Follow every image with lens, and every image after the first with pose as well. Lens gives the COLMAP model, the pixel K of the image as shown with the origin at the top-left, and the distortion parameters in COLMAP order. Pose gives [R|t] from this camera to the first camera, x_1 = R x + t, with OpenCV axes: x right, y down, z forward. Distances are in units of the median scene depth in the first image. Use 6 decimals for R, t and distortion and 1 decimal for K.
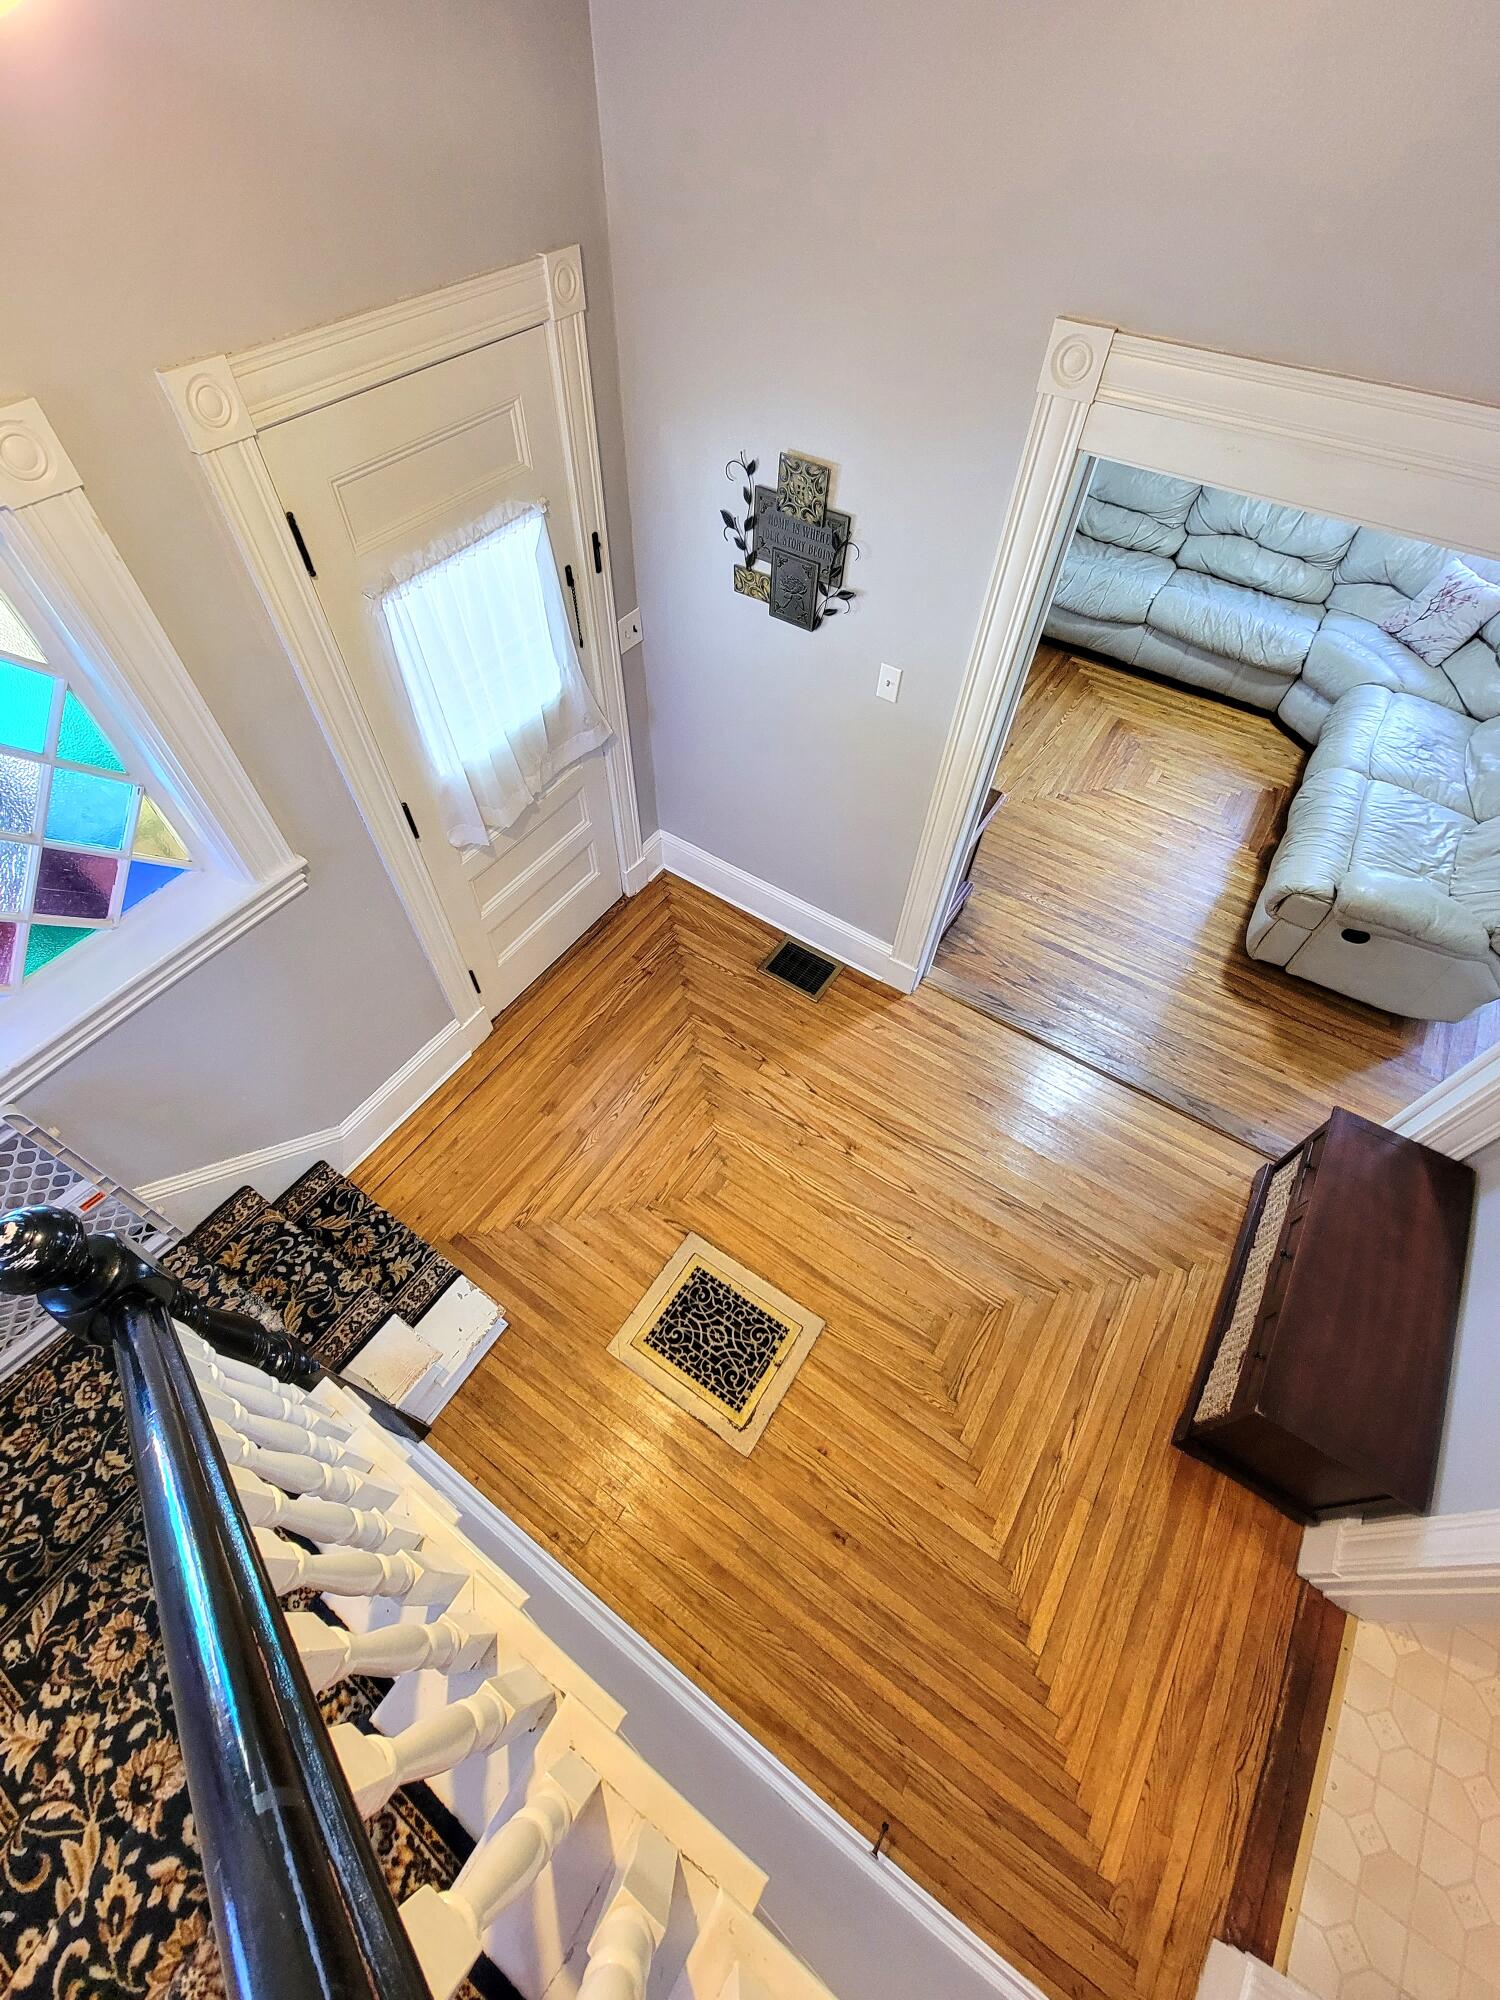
lens RADIAL K [[819.2, 0, 735.0], [0, 819.2, 987.0], [0, 0, 1]] dist [-0.004601, 0.000670]
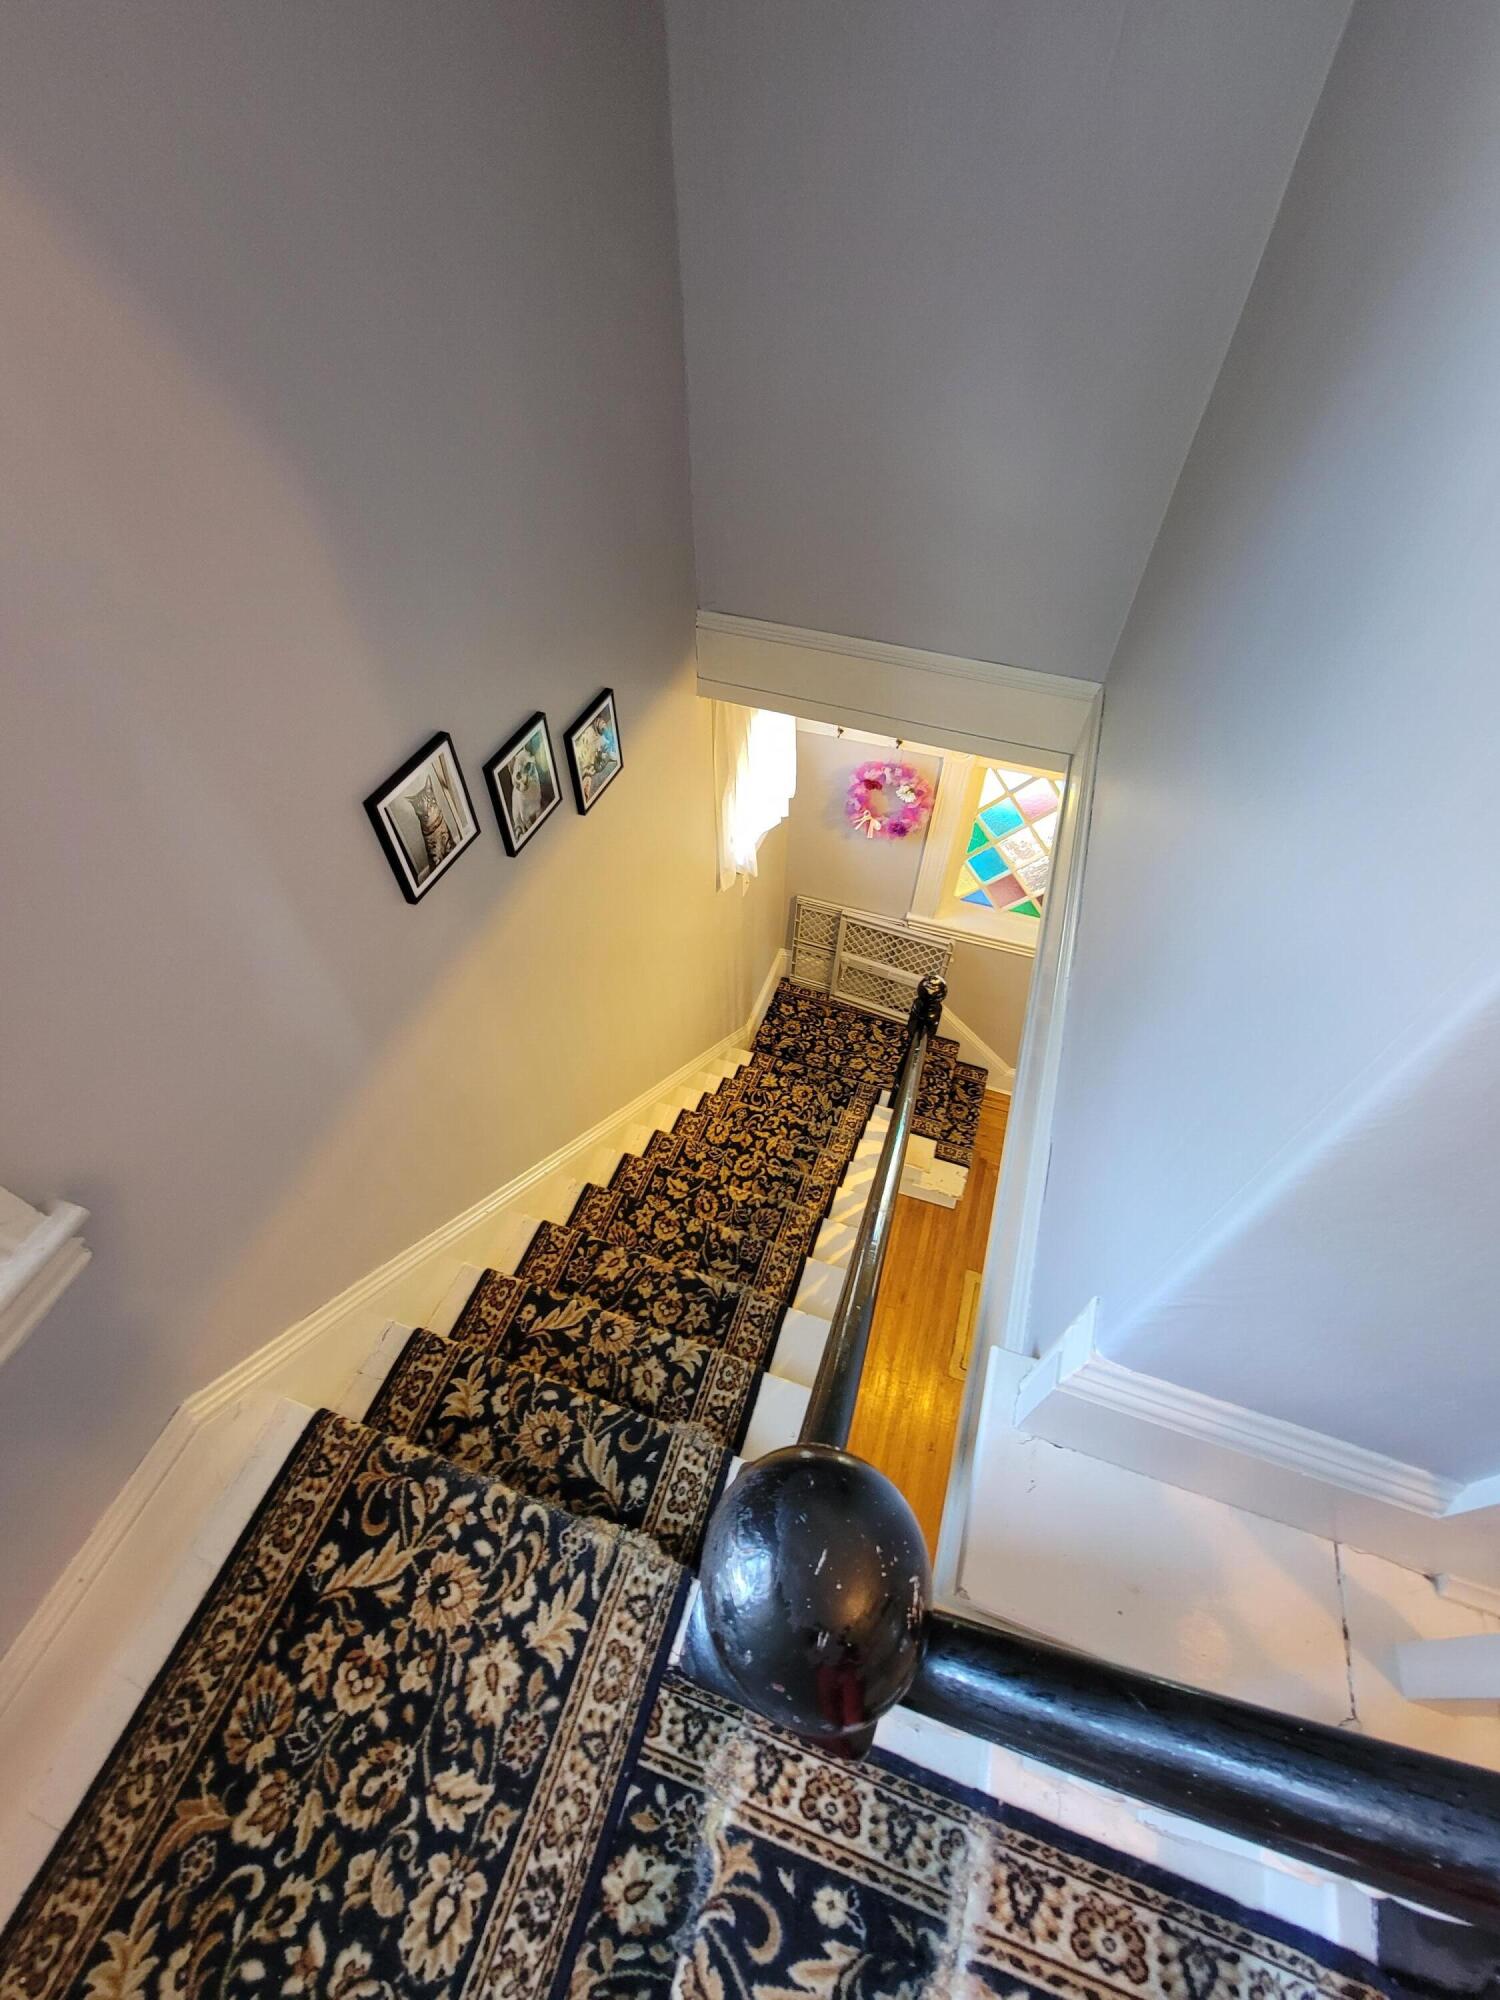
lens RADIAL K [[819.2, 0, 735.0], [0, 819.2, 987.0], [0, 0, 1]] dist [-0.004601, 0.000670]
pose [[0.966295, -0.203541, 0.157621, -0.409717], [0.213962, 0.975454, -0.052059, 0.082633], [-0.143156, 0.084029, 0.986127, 0.275462]]
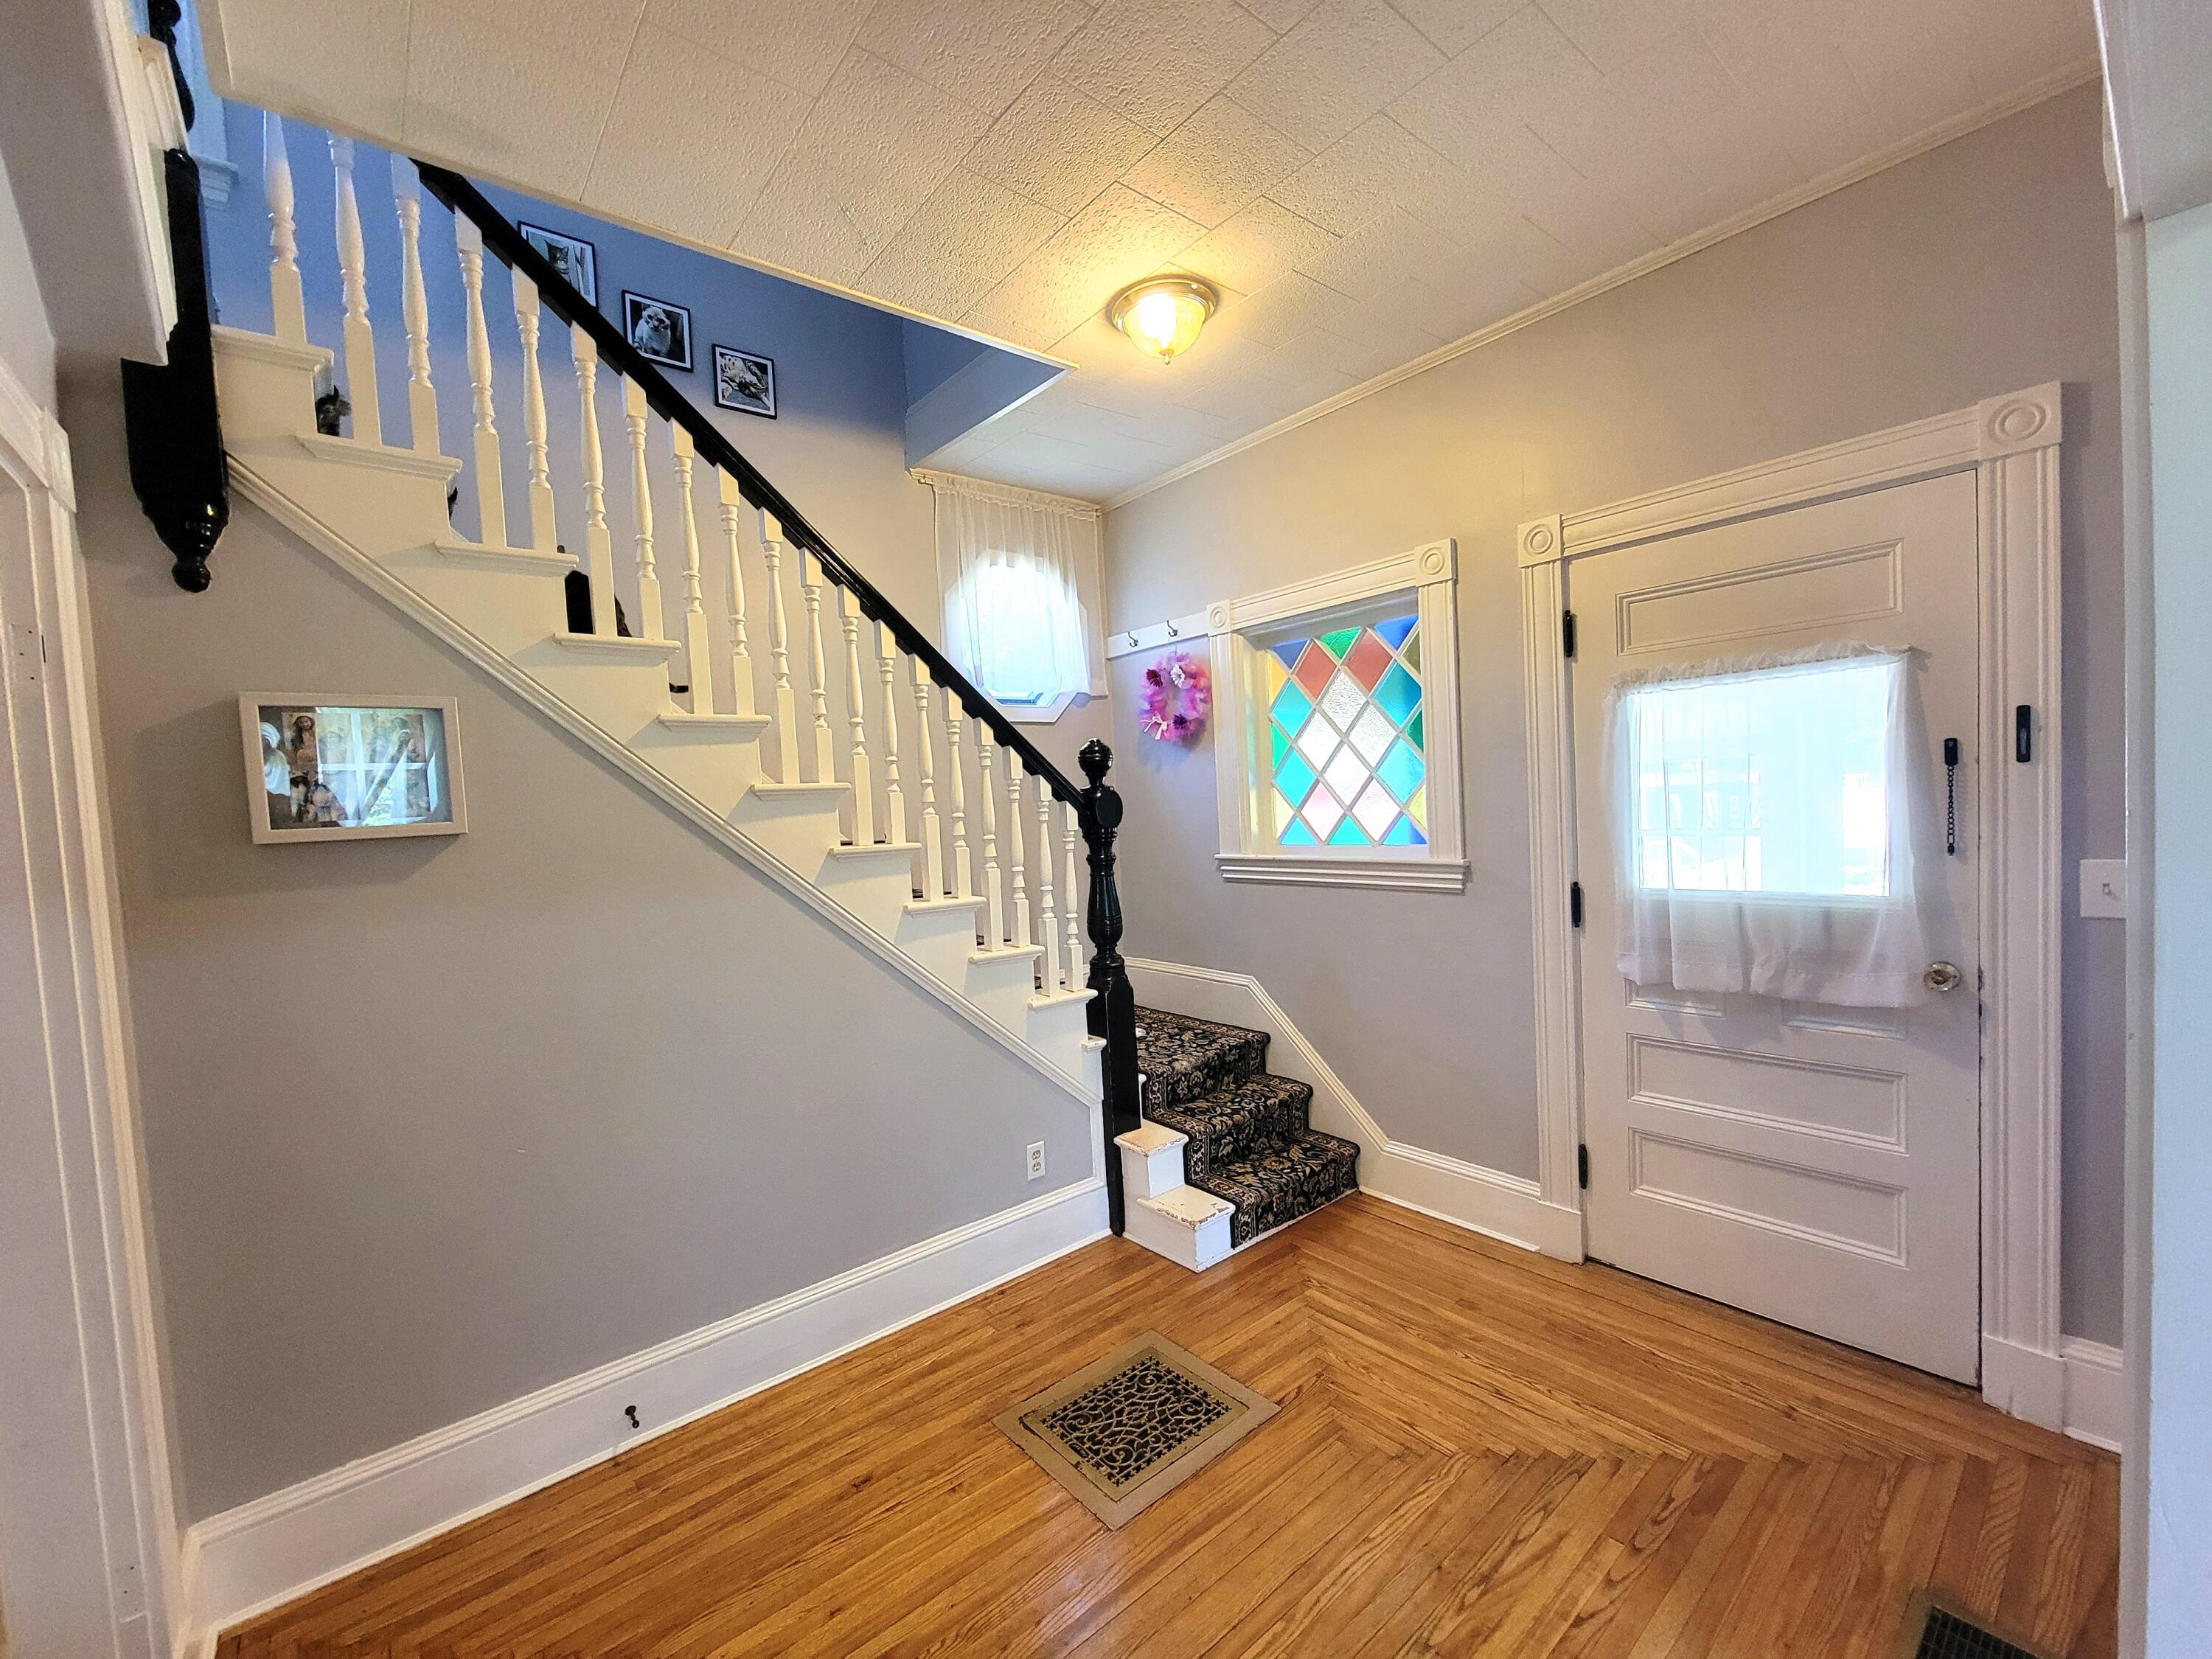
lens RADIAL K [[906.0, 0, 1094.3], [0, 906.0, 845.4], [0, 0, 1]] dist [-0.004601, 0.000670]
pose [[-0.287495, 0.046657, -0.956645, 0.773324], [-0.737067, 0.627044, 0.252089, -0.087440], [0.611620, 0.777586, -0.145882, 0.697791]]
